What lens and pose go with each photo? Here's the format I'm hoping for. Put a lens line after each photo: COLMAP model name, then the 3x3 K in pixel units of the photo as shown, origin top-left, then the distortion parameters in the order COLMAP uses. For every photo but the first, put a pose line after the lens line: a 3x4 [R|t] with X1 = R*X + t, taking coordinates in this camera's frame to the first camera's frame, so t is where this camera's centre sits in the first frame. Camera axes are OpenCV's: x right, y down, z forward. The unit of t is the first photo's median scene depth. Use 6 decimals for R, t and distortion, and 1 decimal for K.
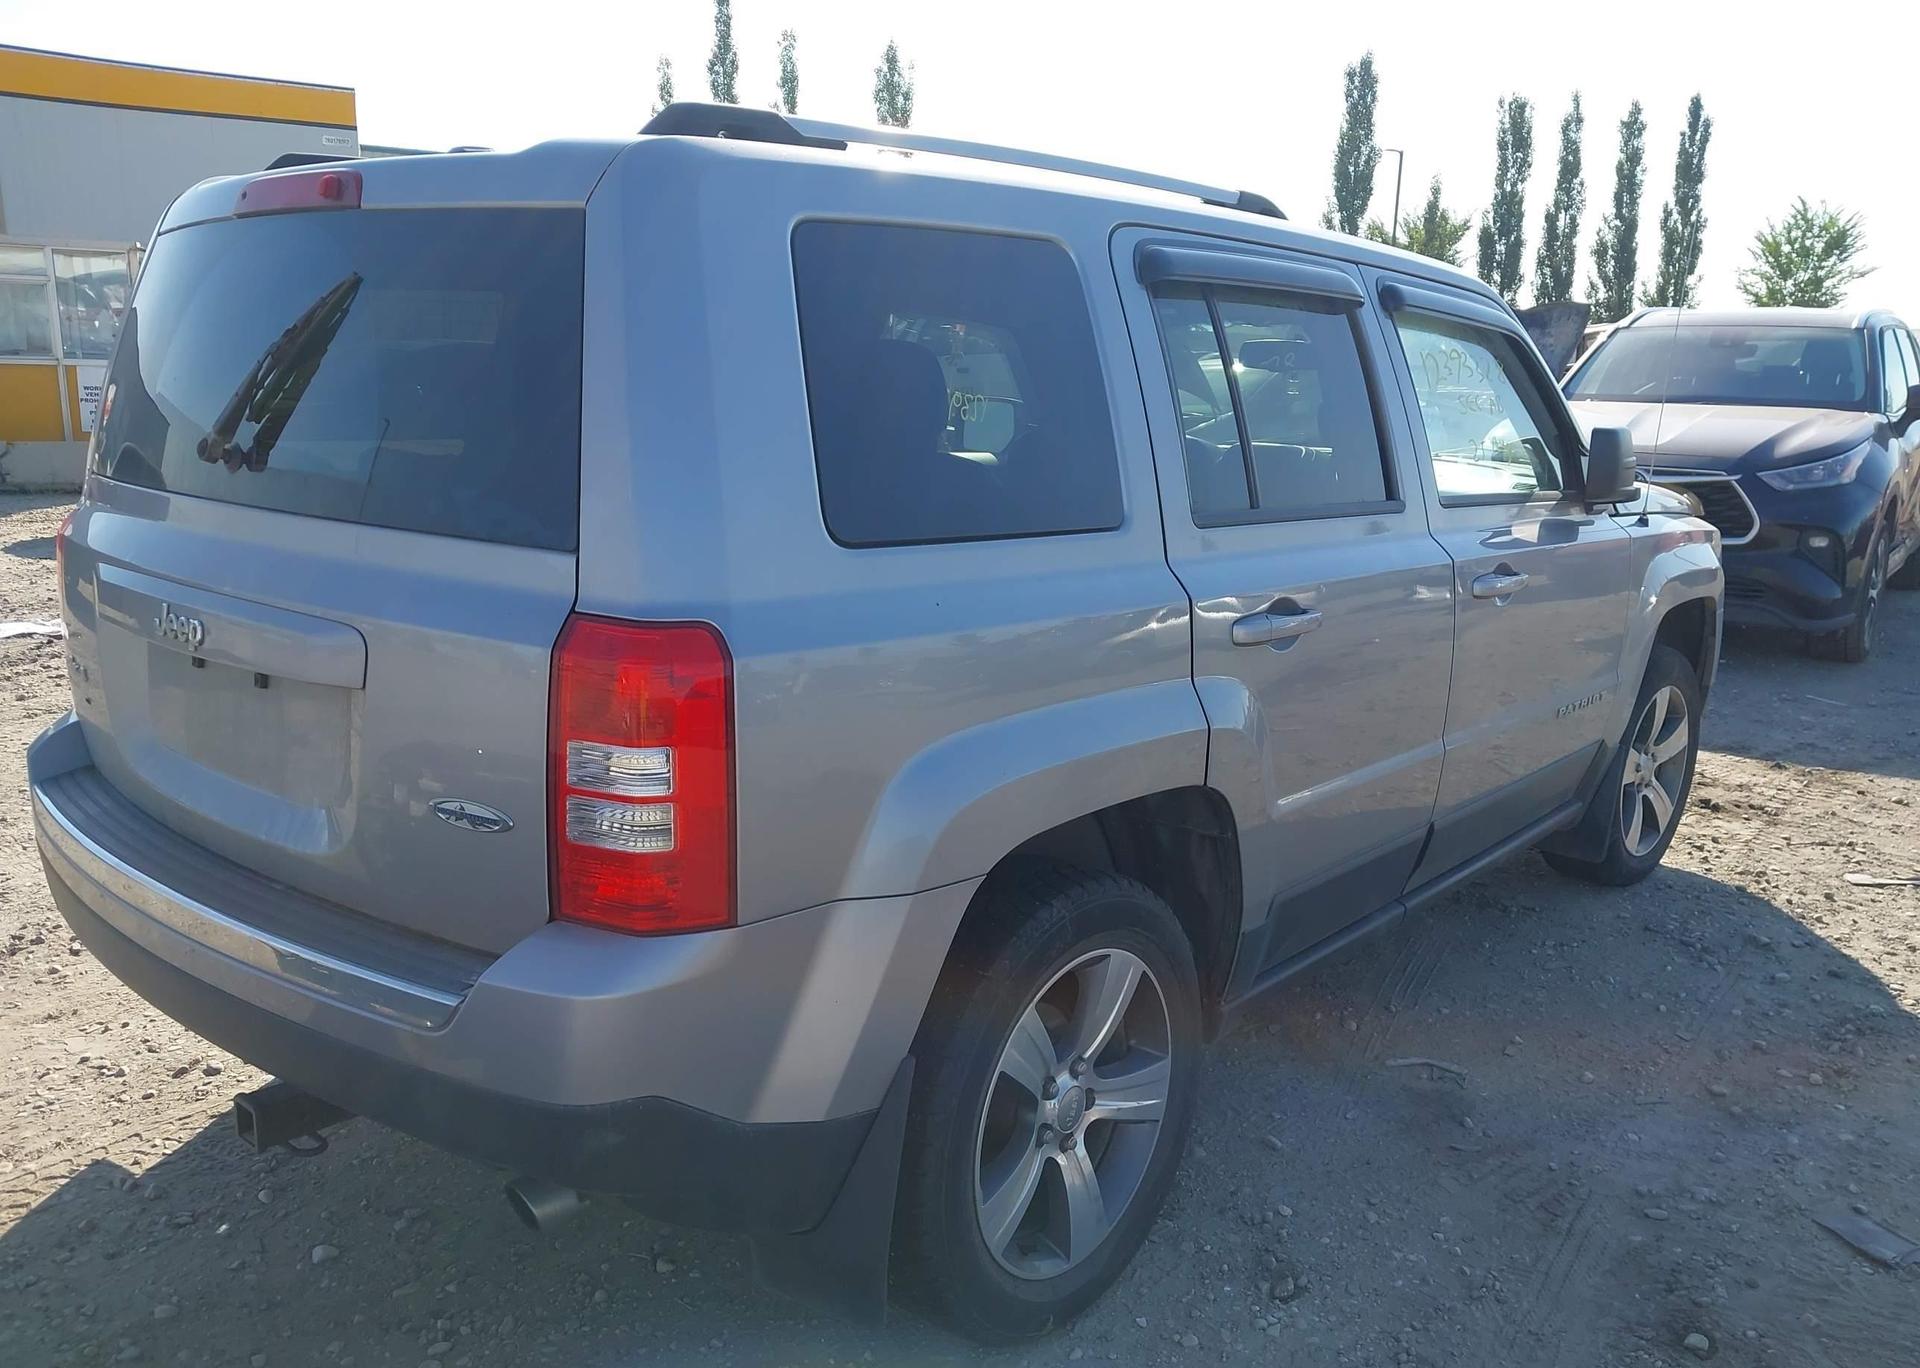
lens RADIAL K [[1618.5, 0, 960.0], [0, 1618.5, 684.0], [0, 0, 1]] dist [-0.013743, 0.012628]
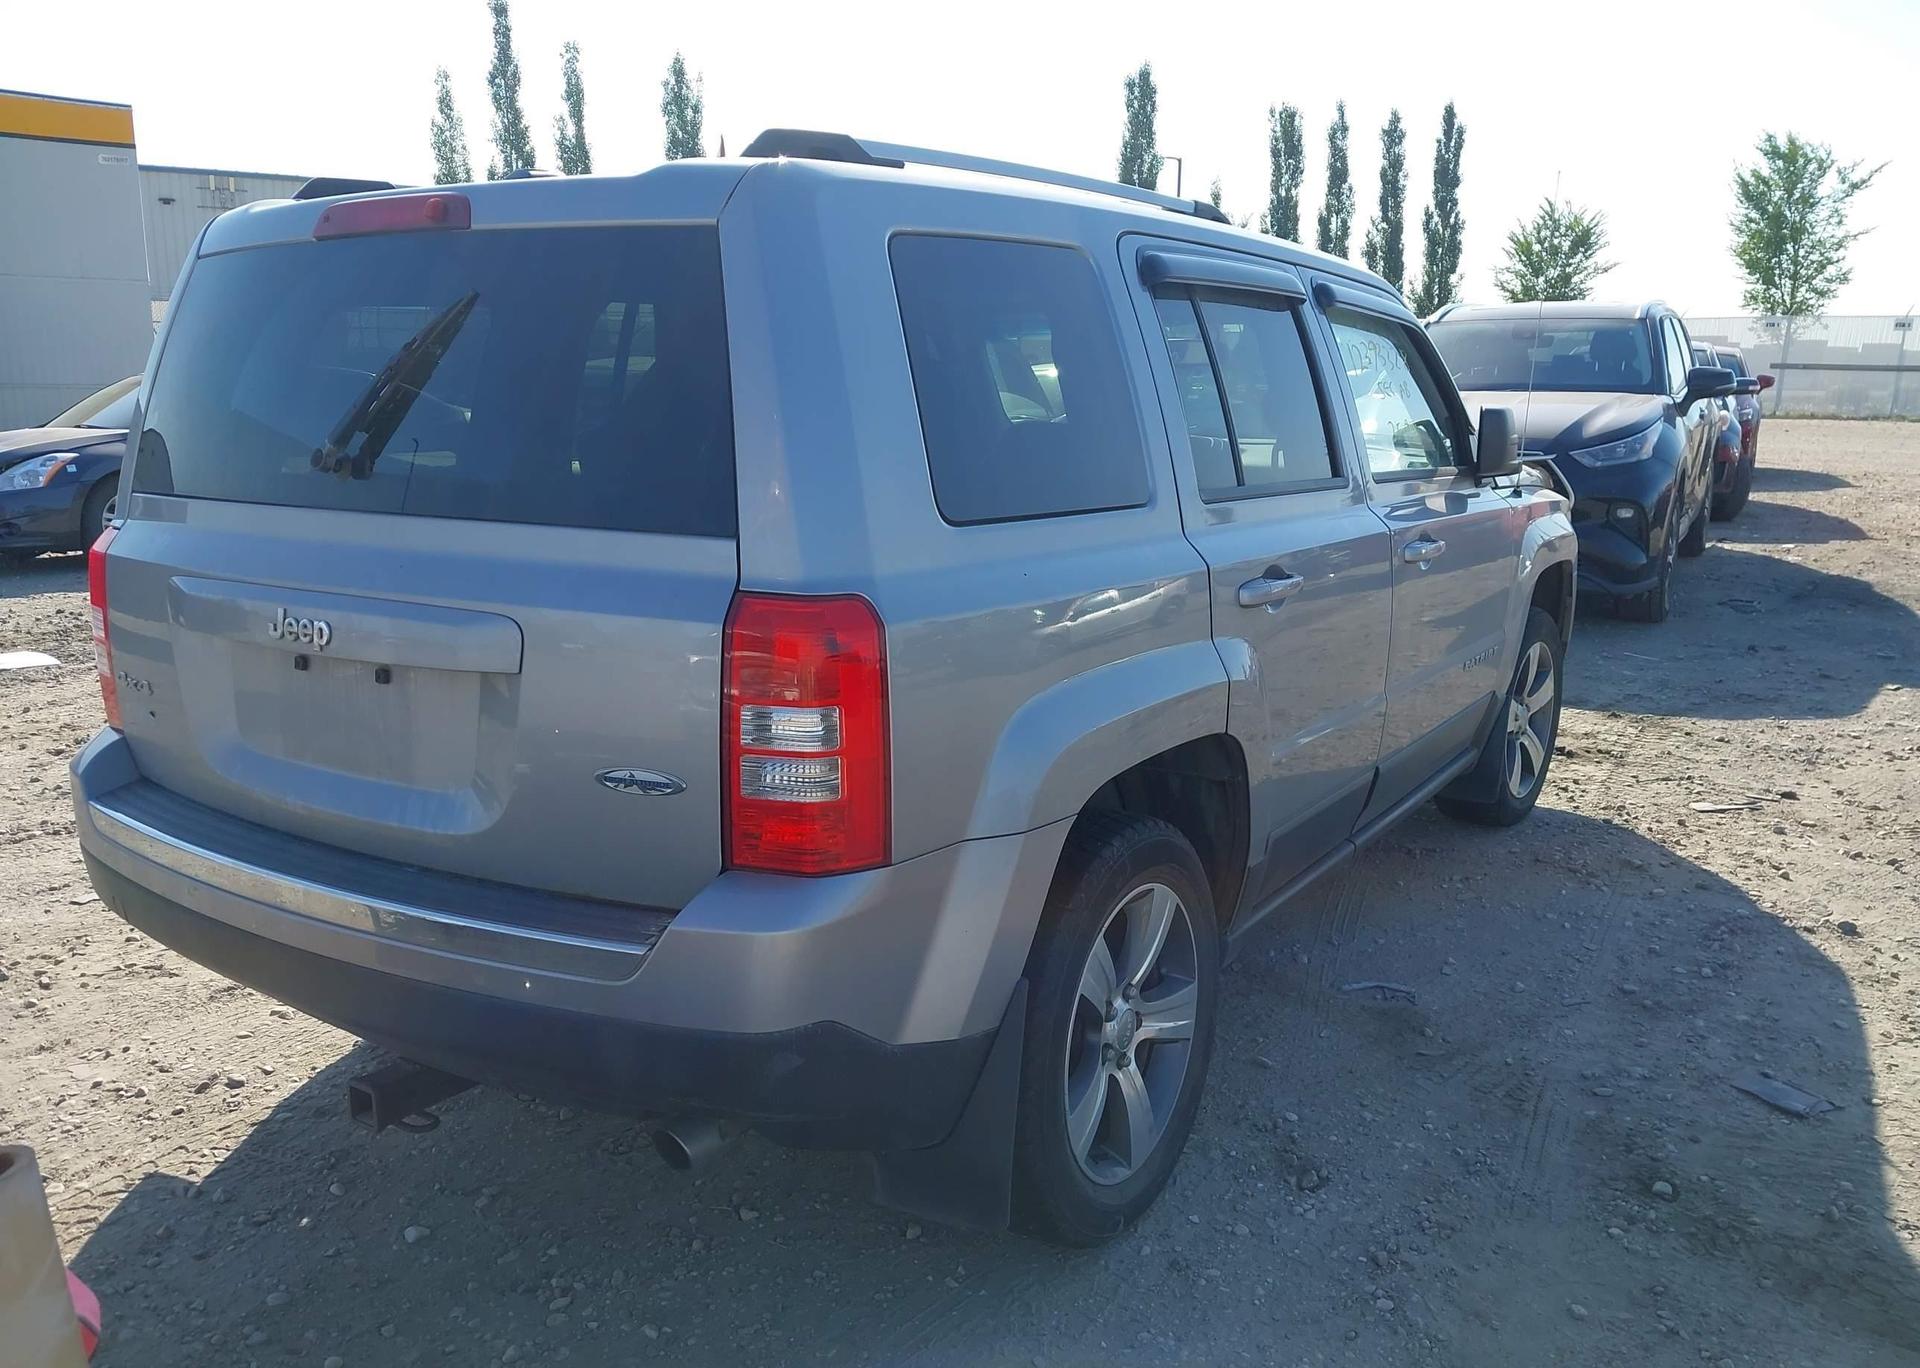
lens RADIAL K [[1640.1, 0, 960.0], [0, 1640.1, 684.0], [0, 0, 1]] dist [-0.005638, -0.018204]
pose [[0.989195, -0.051773, 0.137158, -0.142693], [0.053045, 0.998576, -0.005630, 0.019960], [-0.136671, 0.012844, 0.990533, -0.077297]]
